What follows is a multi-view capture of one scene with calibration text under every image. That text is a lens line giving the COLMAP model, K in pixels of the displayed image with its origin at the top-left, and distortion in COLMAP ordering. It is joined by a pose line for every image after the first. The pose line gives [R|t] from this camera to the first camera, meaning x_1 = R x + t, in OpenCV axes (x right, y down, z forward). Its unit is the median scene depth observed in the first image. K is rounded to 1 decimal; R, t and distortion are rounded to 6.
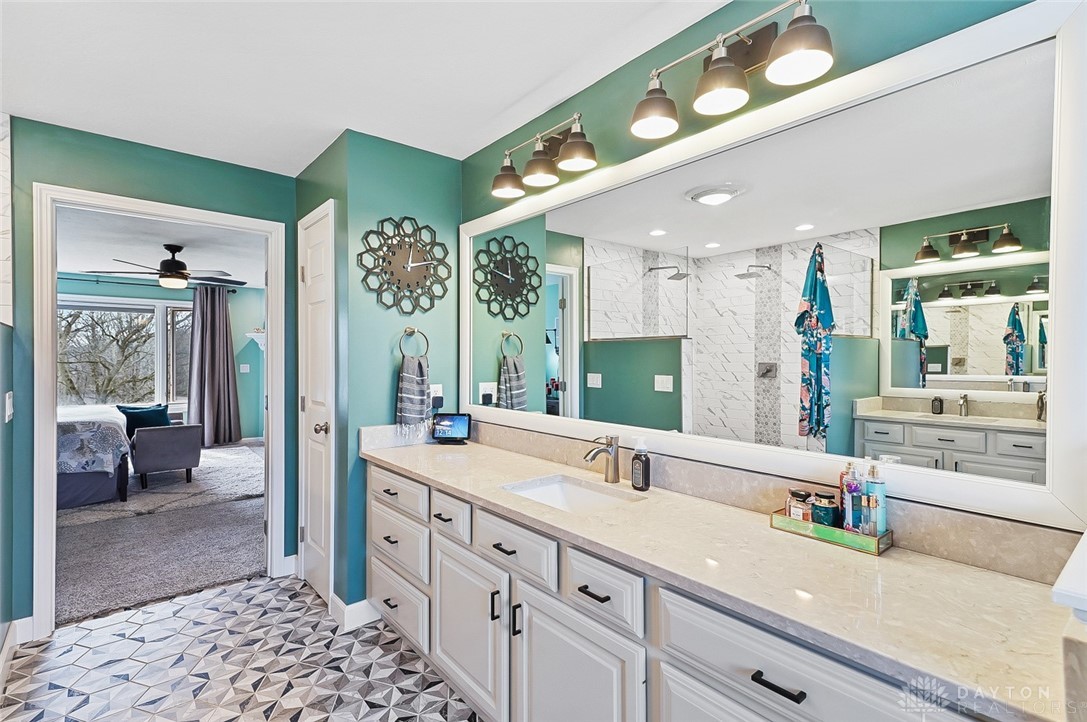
lens RADIAL K [[507.3, 0, 543.3], [0, 507.3, 357.1], [0, 0, 1]] dist [0.014820, -0.002226]
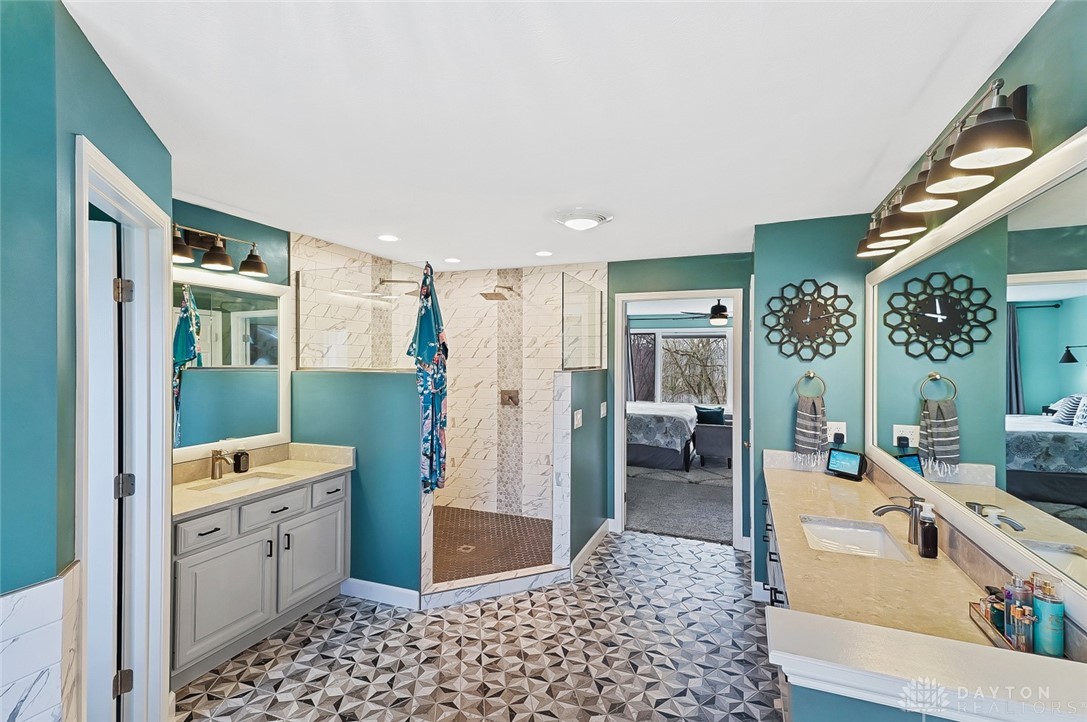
lens RADIAL K [[507.3, 0, 543.1], [0, 507.3, 358.4], [0, 0, 1]] dist [0.014820, -0.002226]
pose [[0.463020, 0.005122, -0.886333, 0.477917], [-0.002625, 0.999987, 0.004407, -0.088871], [0.886344, 0.000286, 0.463027, -0.097095]]
